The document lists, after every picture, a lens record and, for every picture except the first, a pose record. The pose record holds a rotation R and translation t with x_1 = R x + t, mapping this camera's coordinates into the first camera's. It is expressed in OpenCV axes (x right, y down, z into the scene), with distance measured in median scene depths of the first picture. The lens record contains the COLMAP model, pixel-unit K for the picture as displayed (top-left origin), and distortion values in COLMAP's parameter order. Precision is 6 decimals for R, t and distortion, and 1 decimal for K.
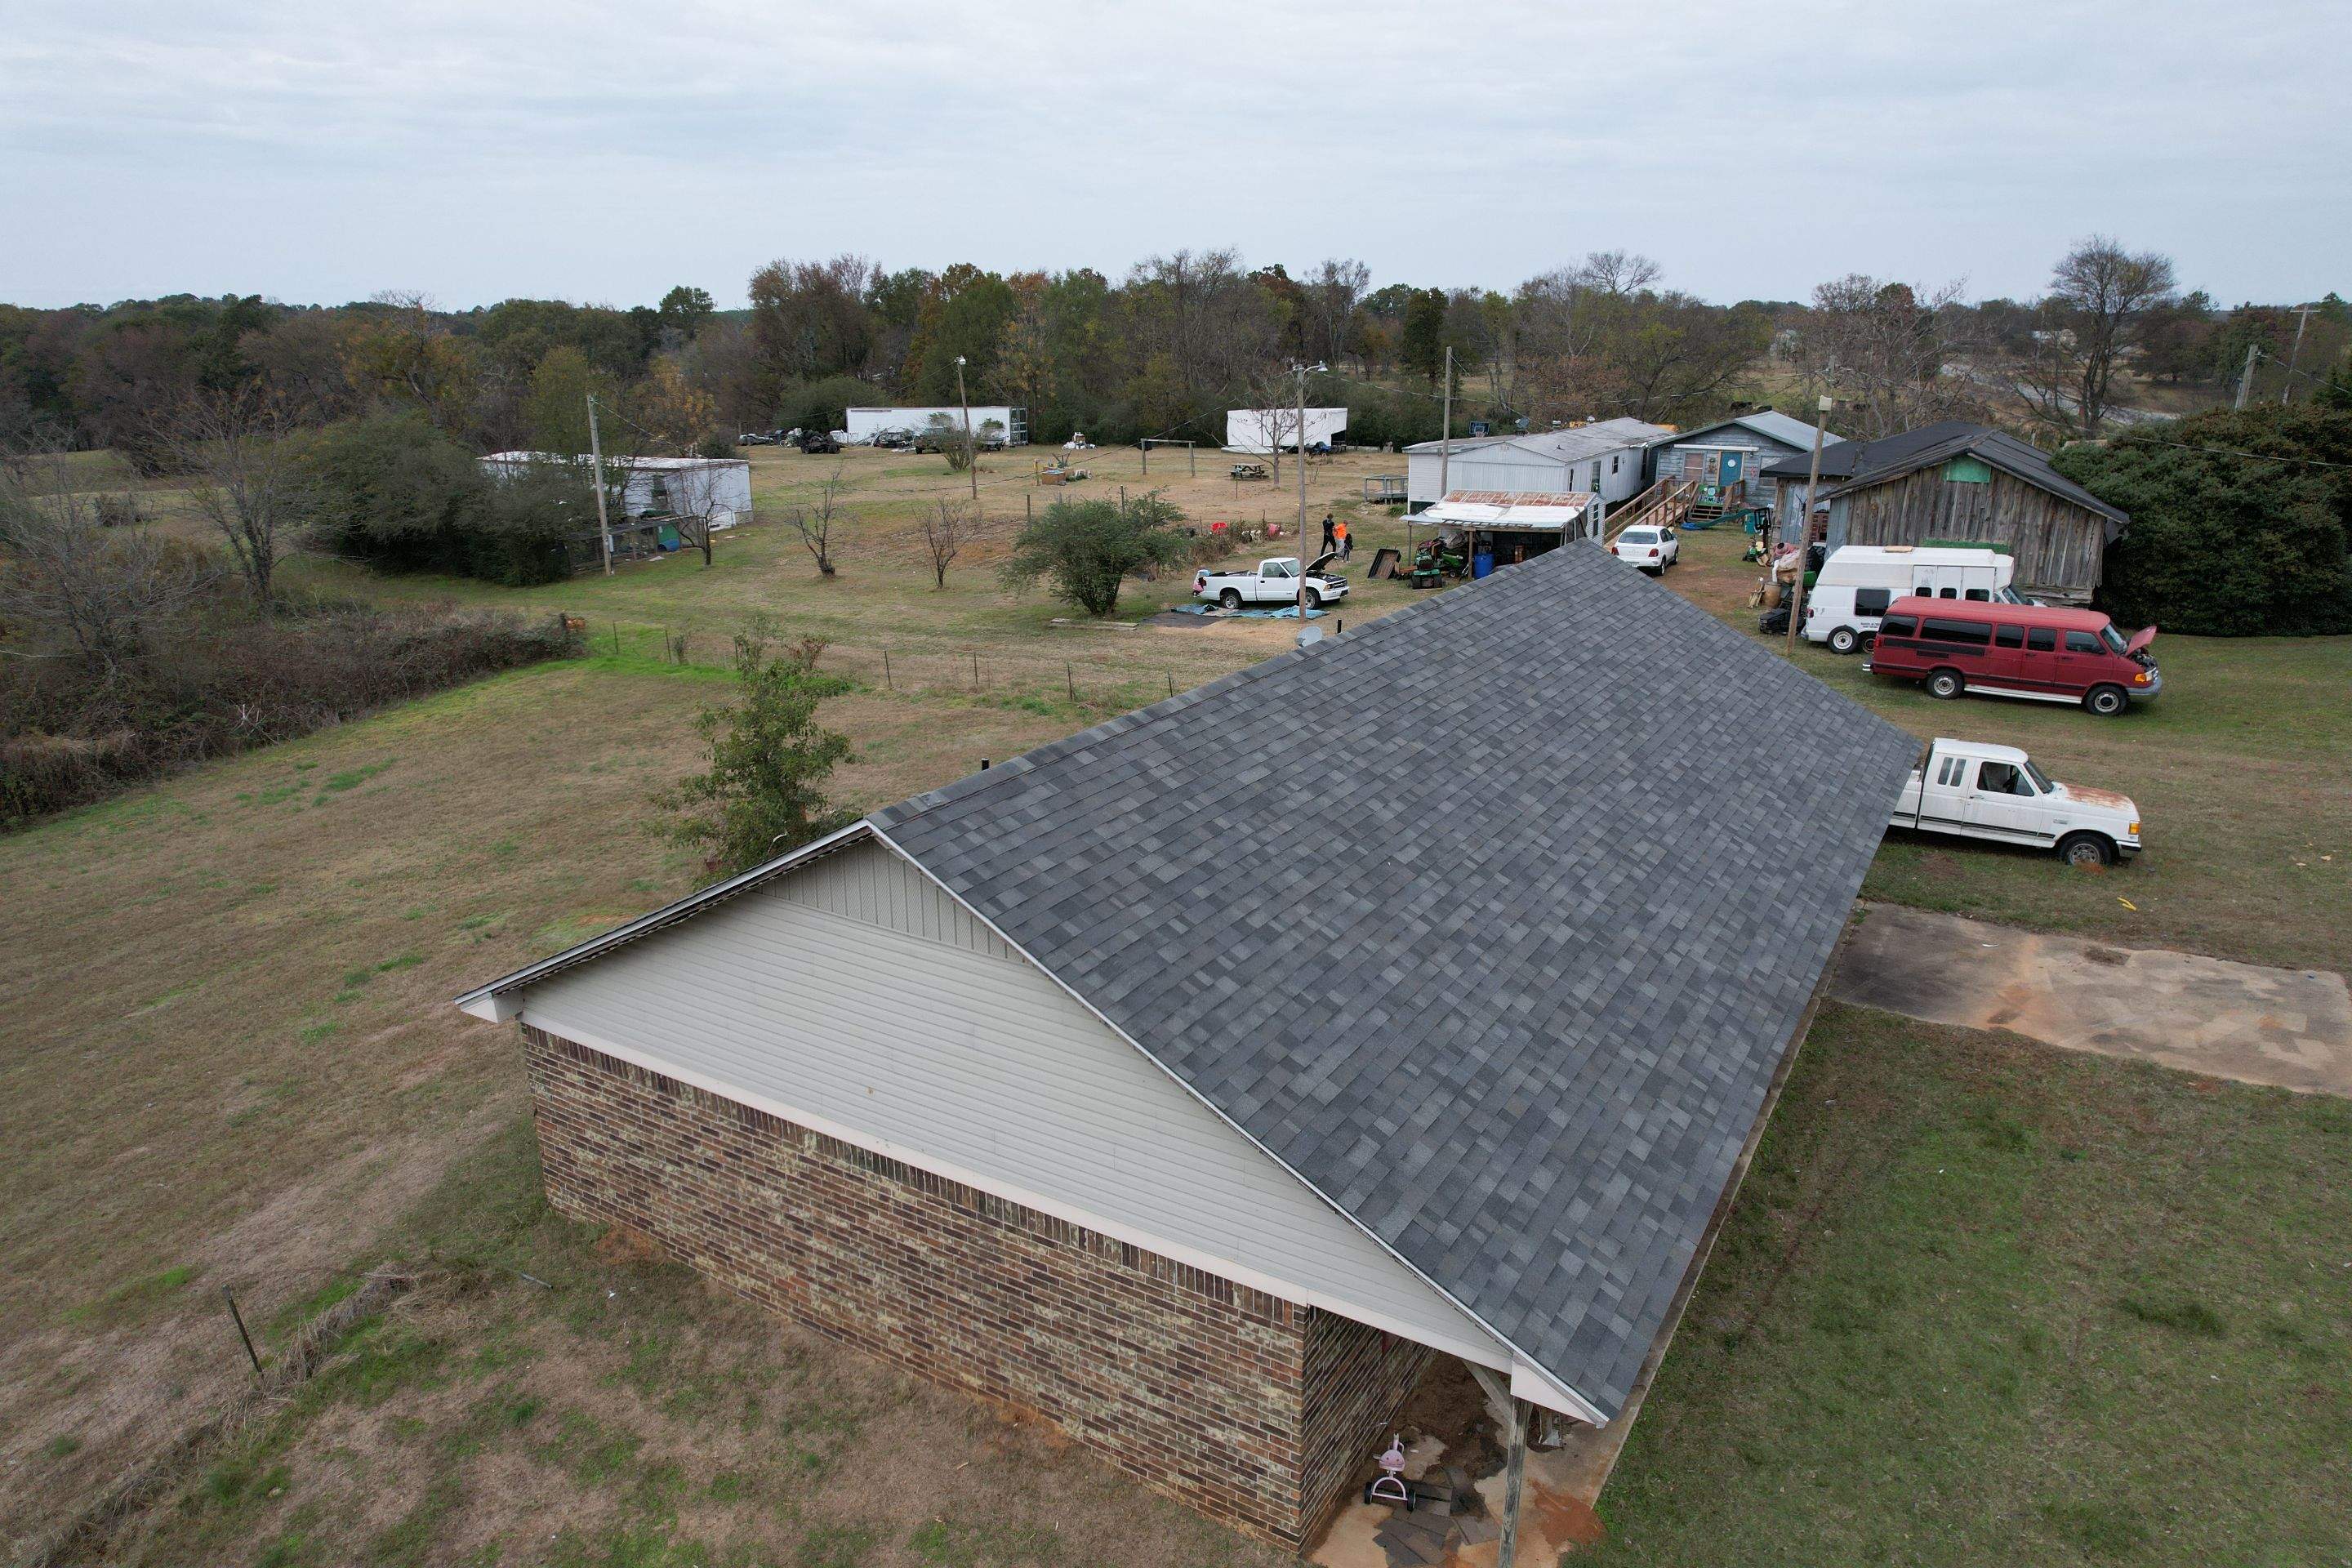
lens RADIAL K [[1498.9, 0, 1176.9], [0, 1498.9, 788.2], [0, 0, 1]] dist [-0.065657, 0.054625]
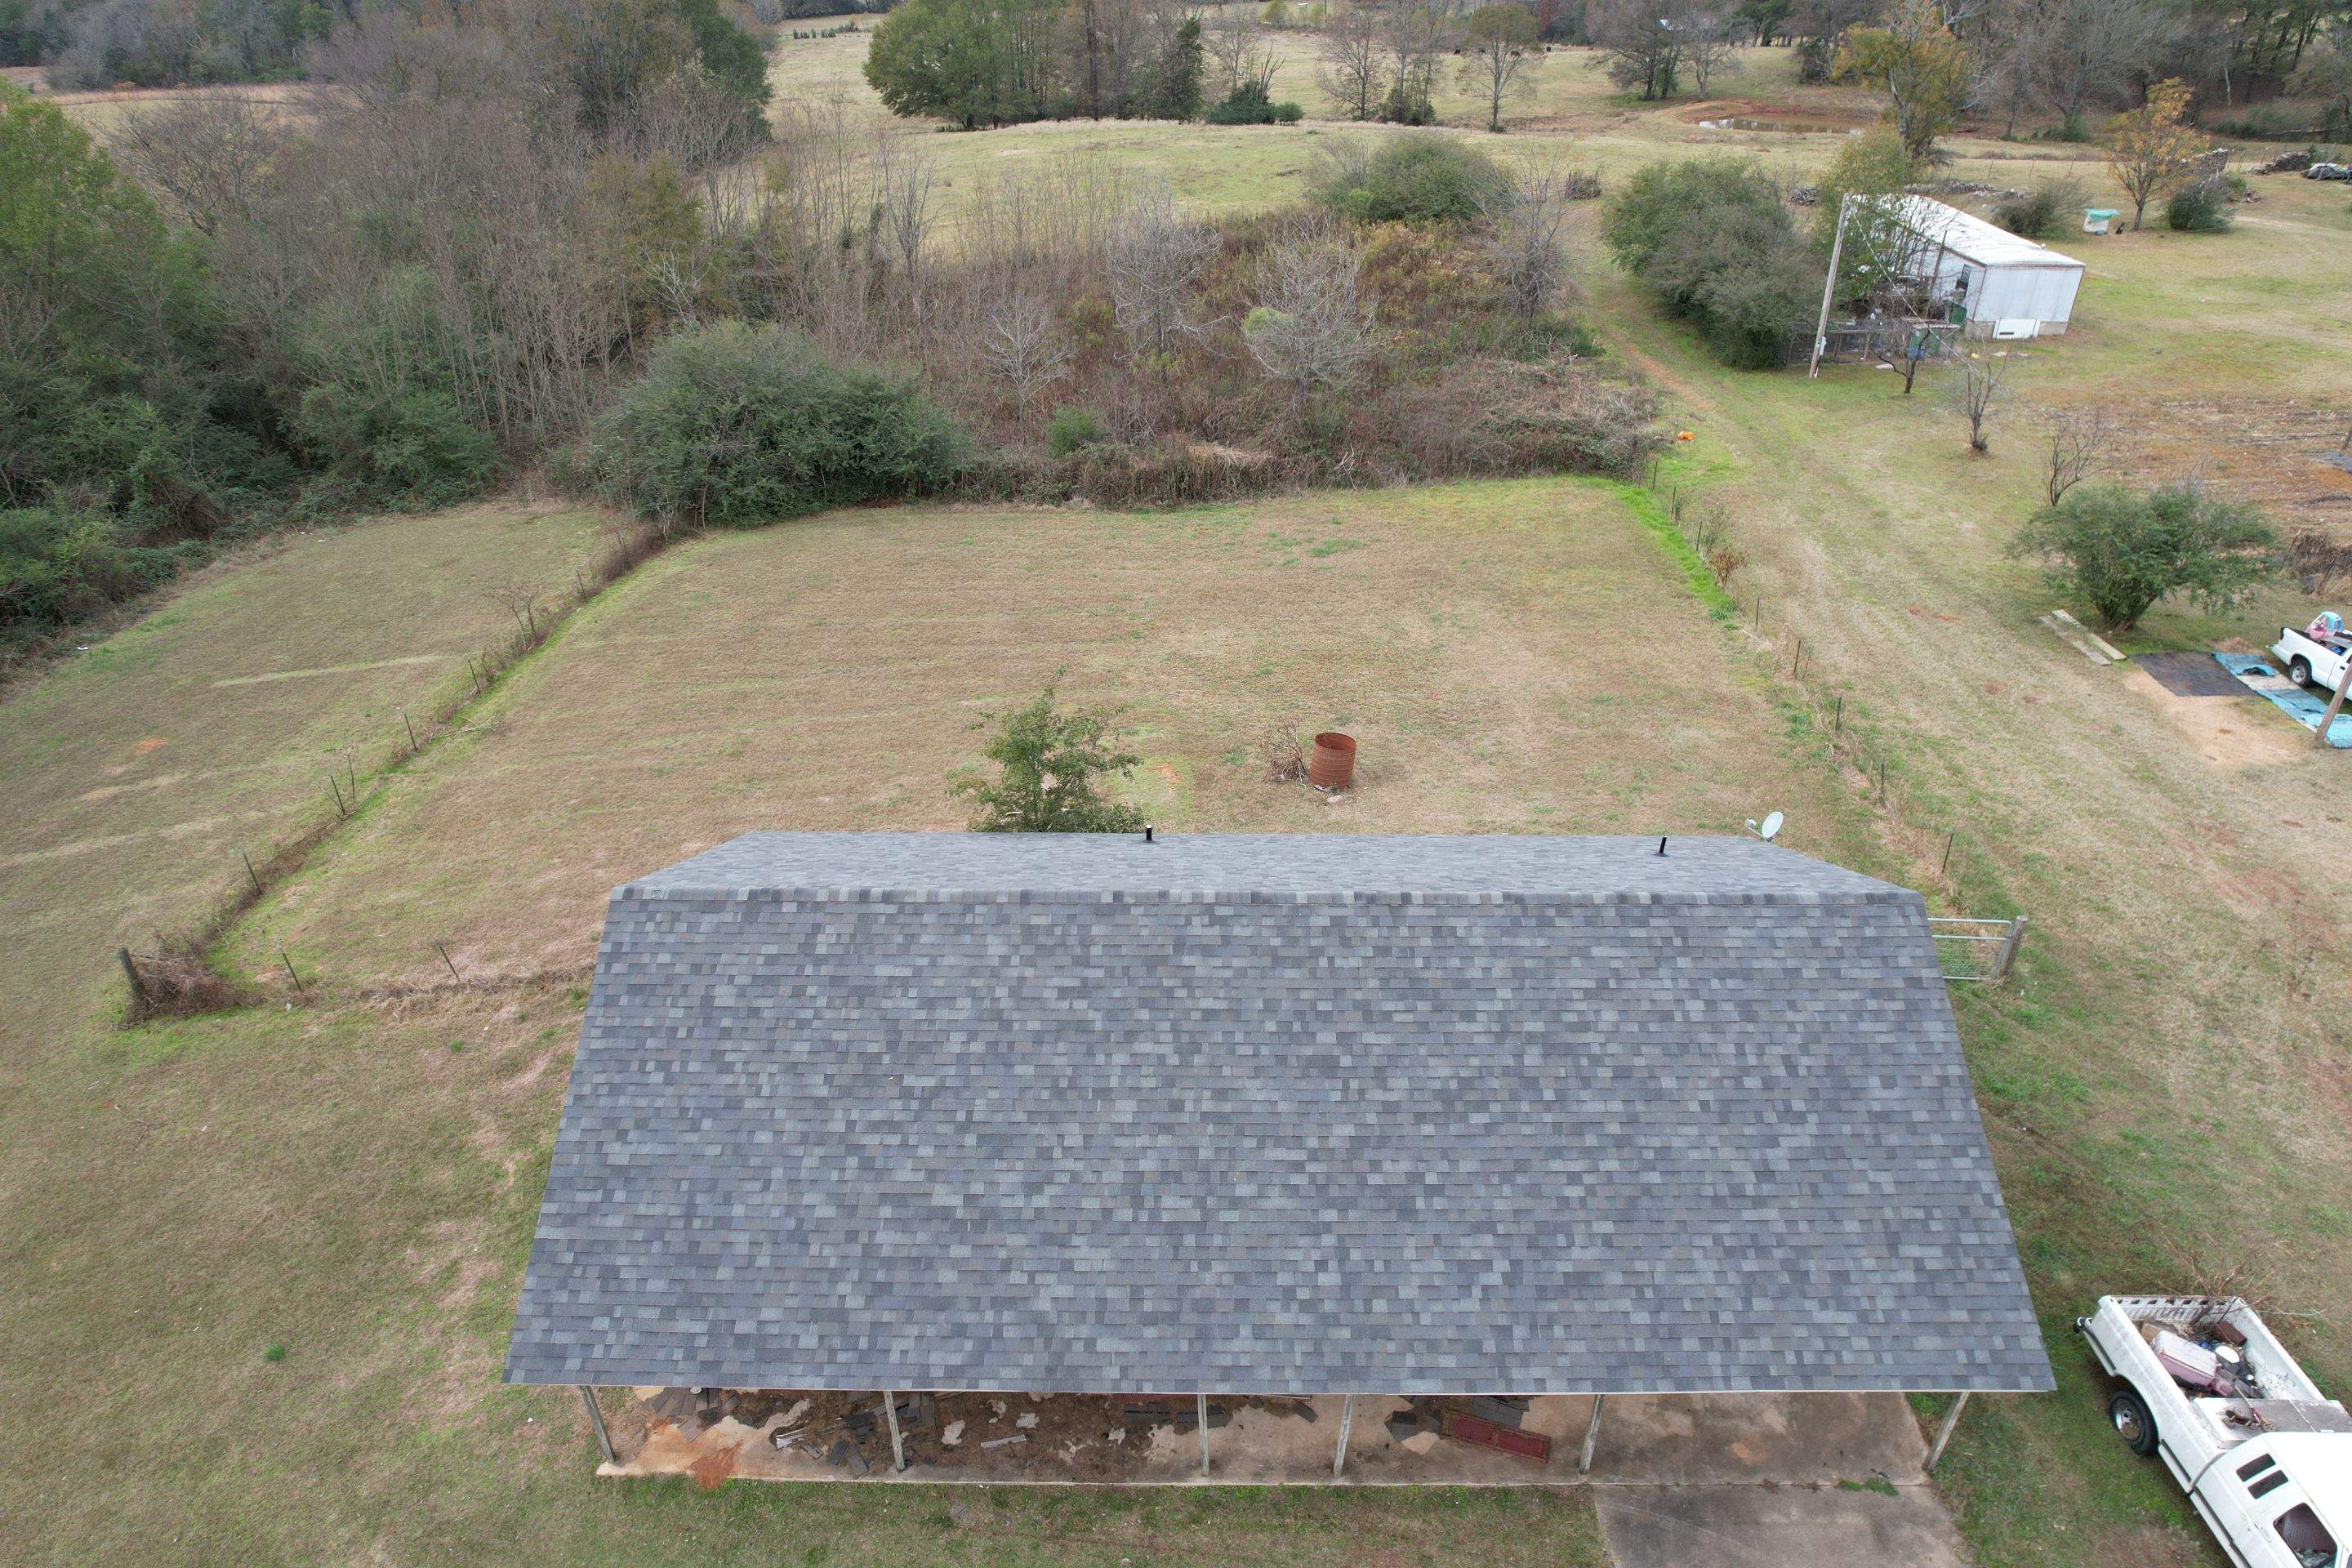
lens RADIAL K [[1498.9, 0, 1177.4], [0, 1498.9, 791.0], [0, 0, 1]] dist [-0.065657, 0.054625]
pose [[0.508415, 0.455960, -0.730489, 0.393519], [-0.250893, 0.889940, 0.380866, -0.263949], [0.823751, -0.010363, 0.566856, 0.143385]]
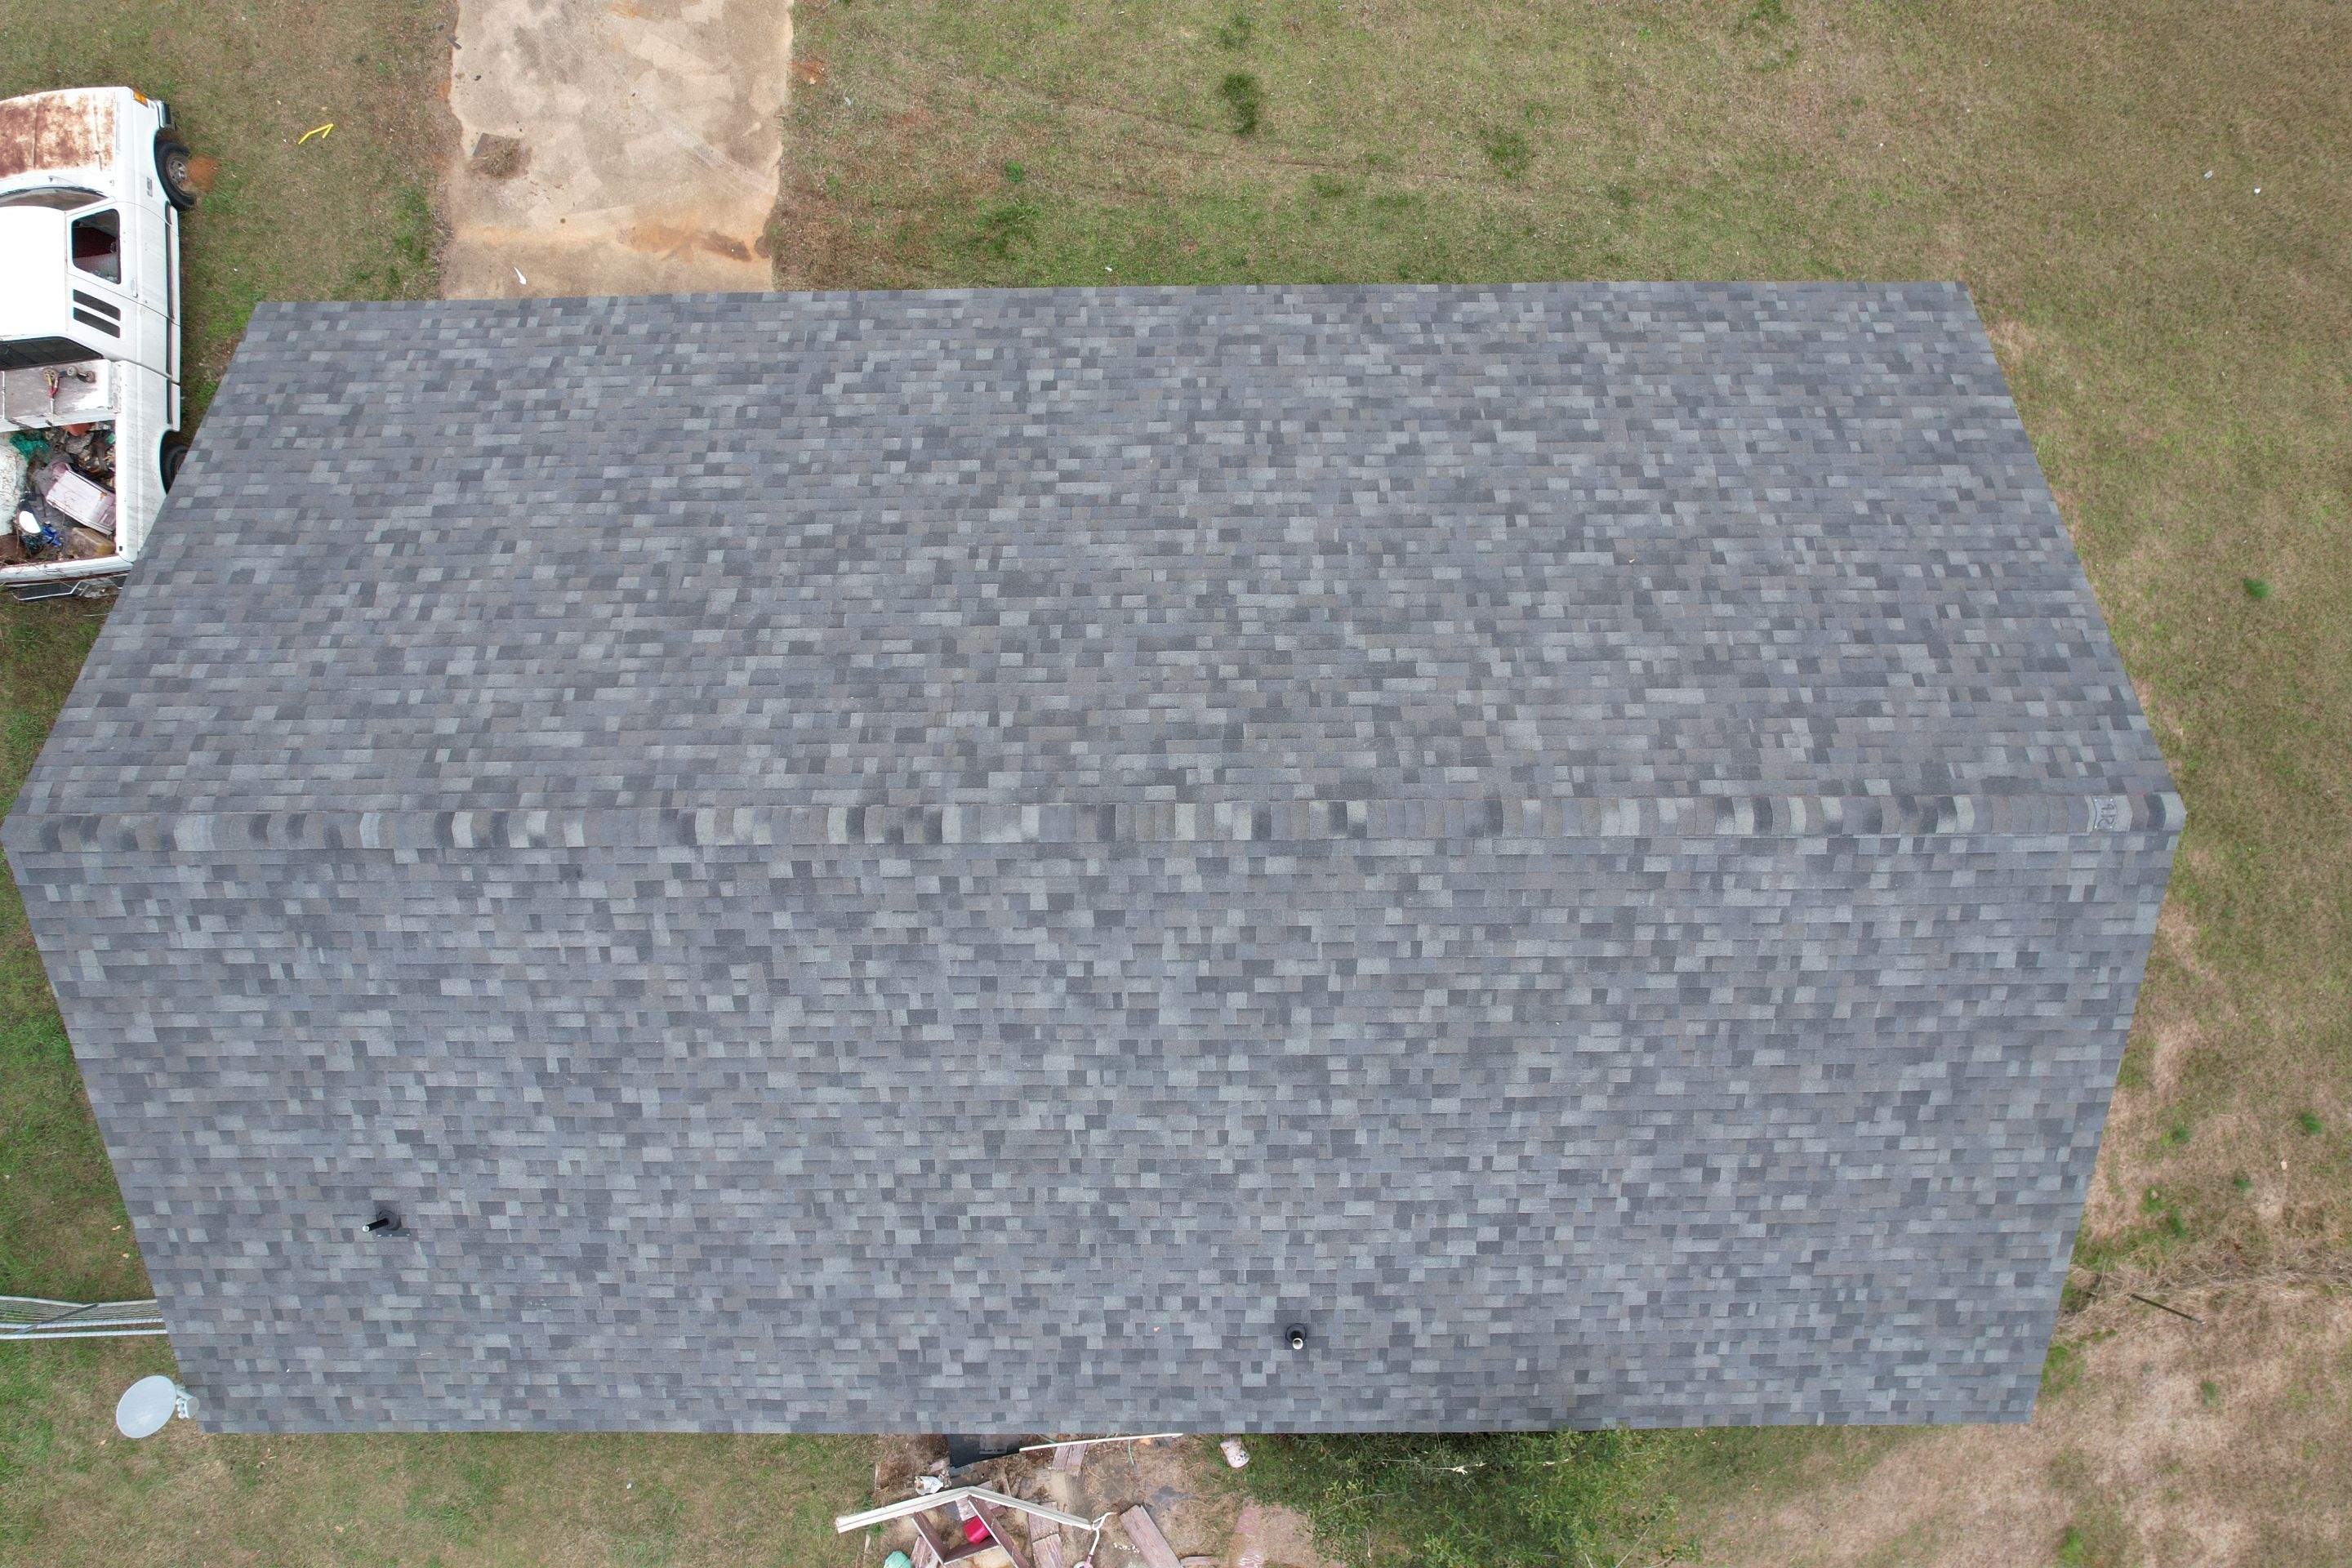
lens RADIAL K [[1498.9, 0, 1194.2], [0, 1498.9, 783.0], [0, 0, 1]] dist [-0.065657, 0.054625]
pose [[-0.526874, -0.845902, 0.082787, 0.029309], [0.253115, -0.063174, 0.965371, -0.331659], [-0.811379, 0.529584, 0.247395, 0.356834]]
